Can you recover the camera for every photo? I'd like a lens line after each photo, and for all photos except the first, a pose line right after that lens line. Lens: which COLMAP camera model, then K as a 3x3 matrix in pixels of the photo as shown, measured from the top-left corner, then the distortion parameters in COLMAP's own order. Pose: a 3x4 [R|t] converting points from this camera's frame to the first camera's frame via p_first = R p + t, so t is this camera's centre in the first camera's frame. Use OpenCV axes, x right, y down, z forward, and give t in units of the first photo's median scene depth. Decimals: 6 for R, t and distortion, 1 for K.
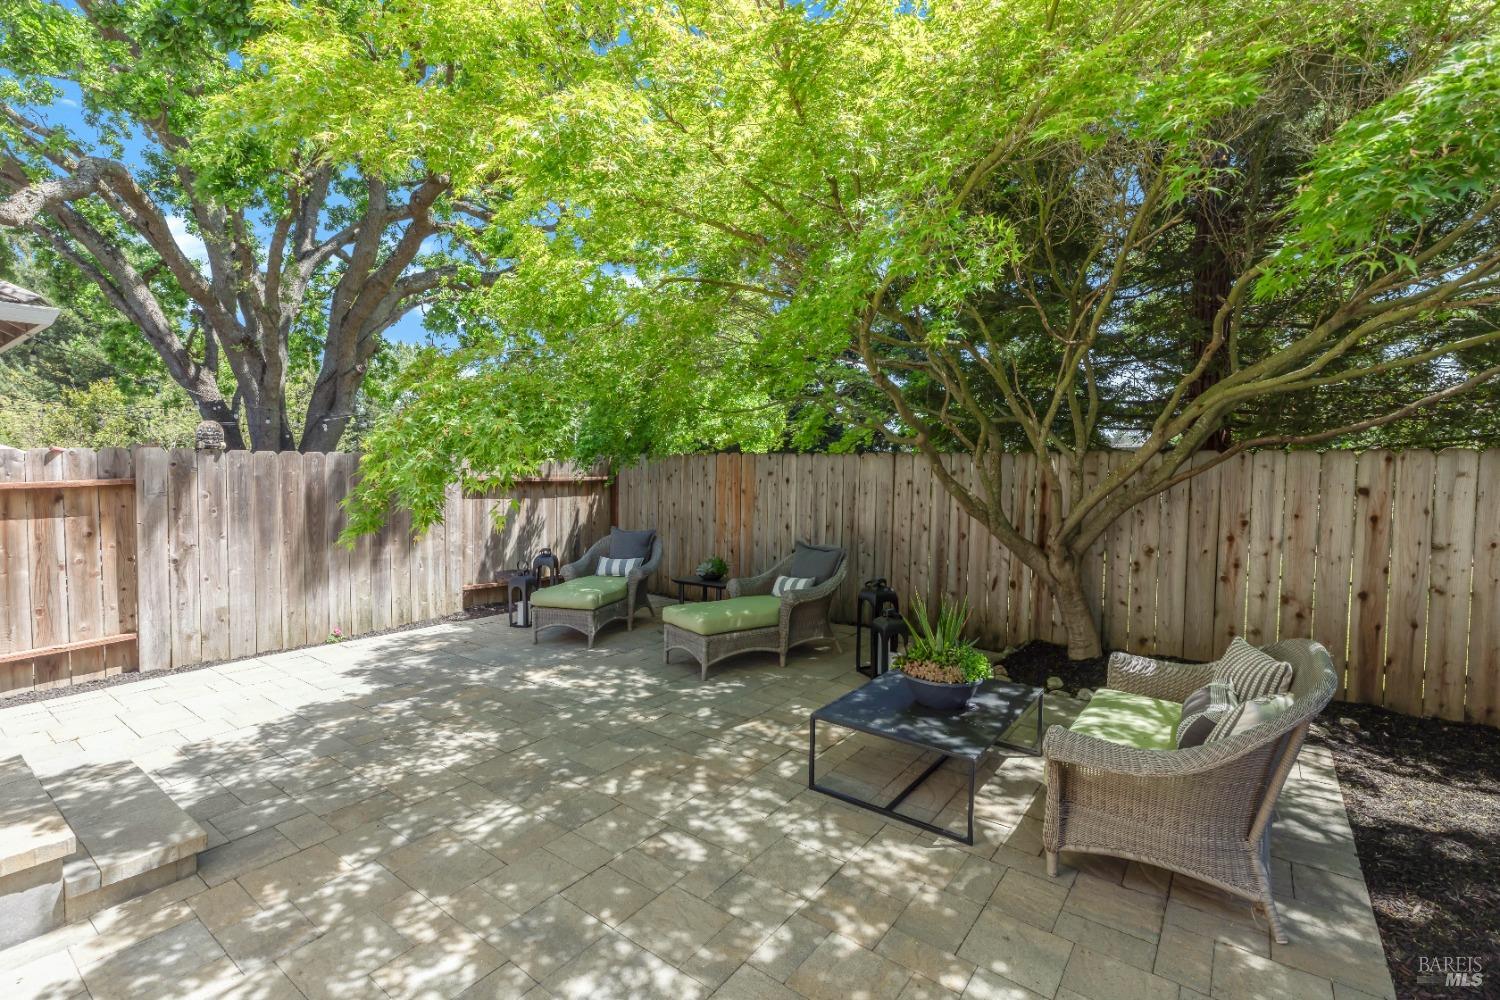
lens RADIAL K [[699.8, 0, 745.1], [0, 699.8, 499.4], [0, 0, 1]] dist [0.009393, -0.000542]
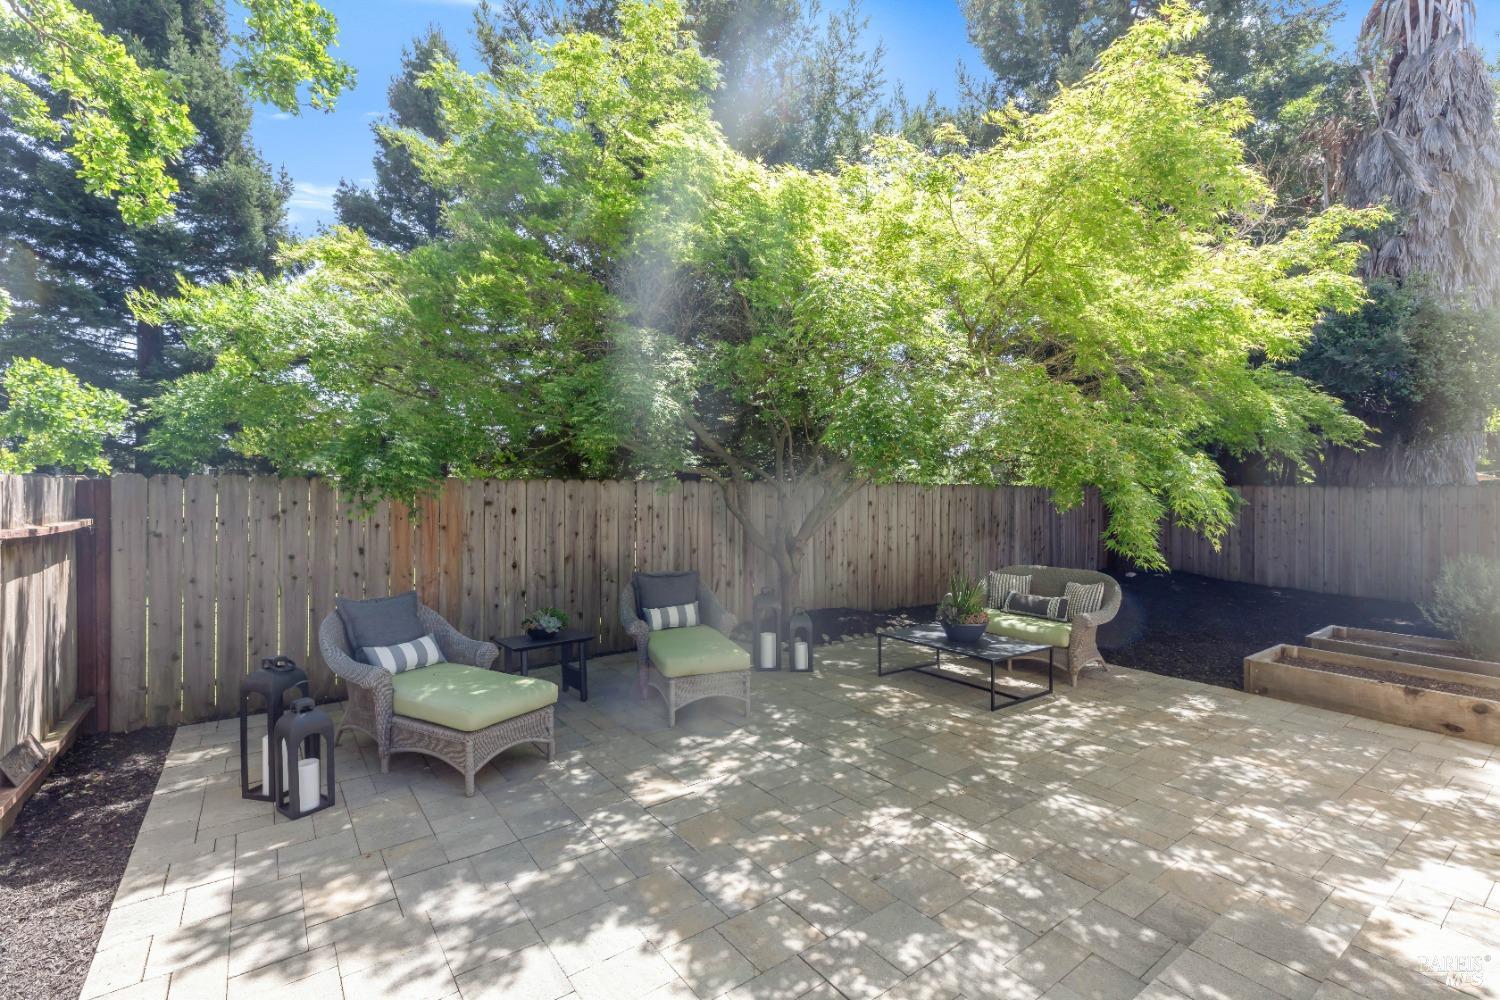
lens RADIAL K [[699.8, 0, 742.9], [0, 699.8, 493.3], [0, 0, 1]] dist [0.009393, -0.000542]
pose [[0.260469, -0.014371, 0.965375, -1.124954], [0.046198, 0.998929, 0.002405, -0.061727], [-0.964376, 0.043972, 0.260854, 0.839351]]
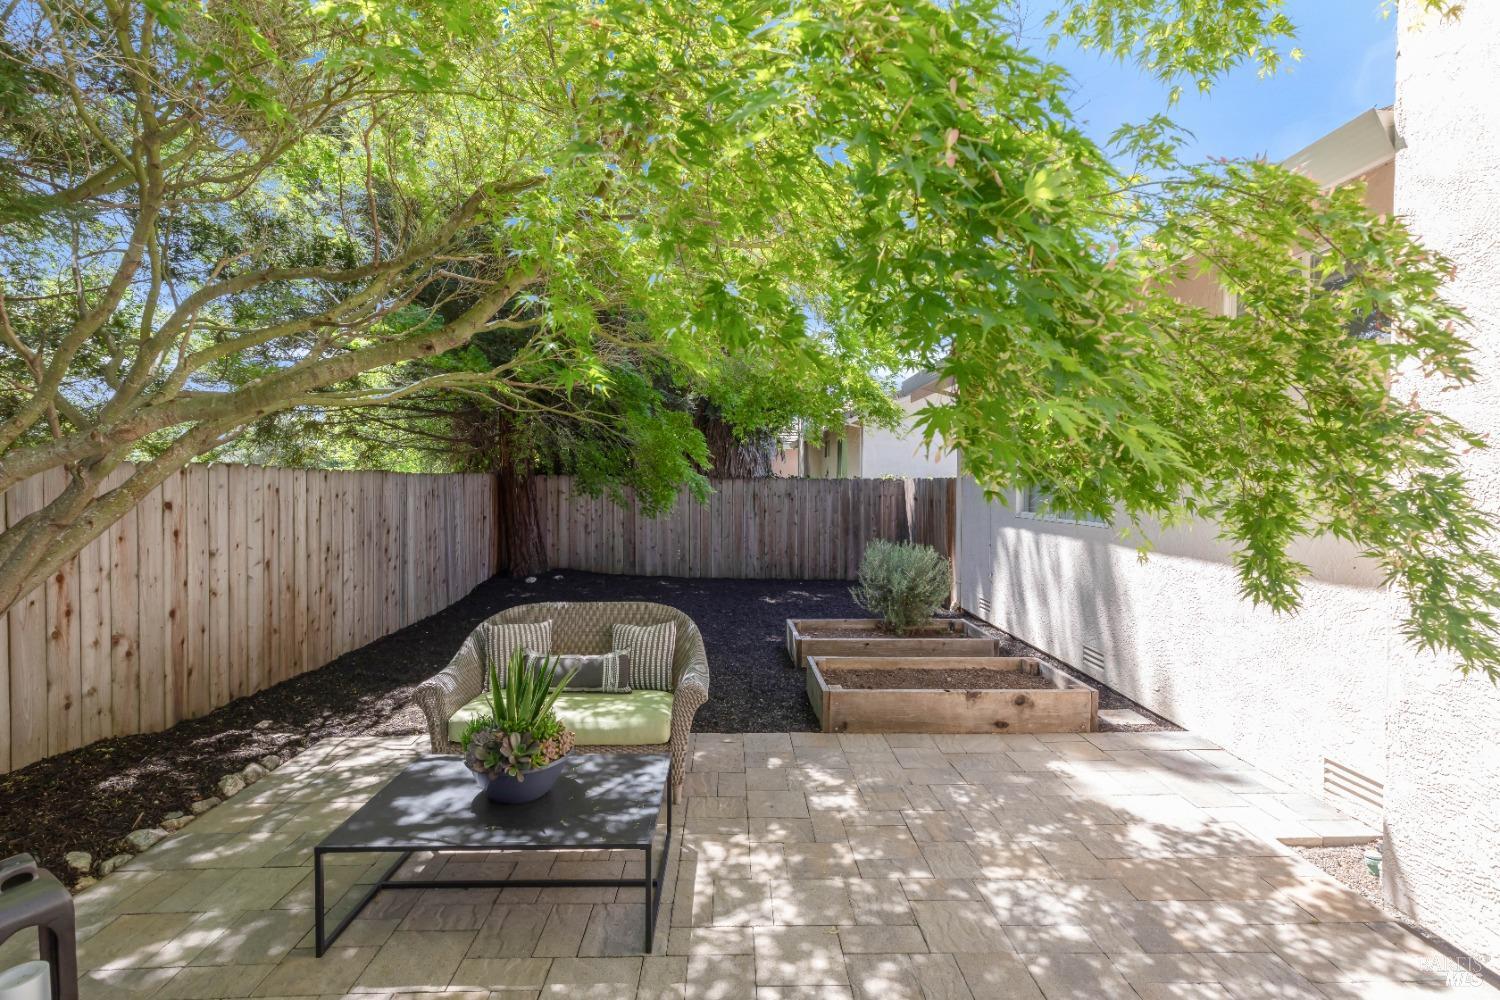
lens RADIAL K [[699.8, 0, 751.9], [0, 699.8, 498.9], [0, 0, 1]] dist [0.009393, -0.000542]
pose [[-0.647026, -0.030336, 0.761864, -0.368825], [0.025022, 0.997825, 0.060982, -0.059618], [-0.762057, 0.058521, -0.644860, 1.022185]]
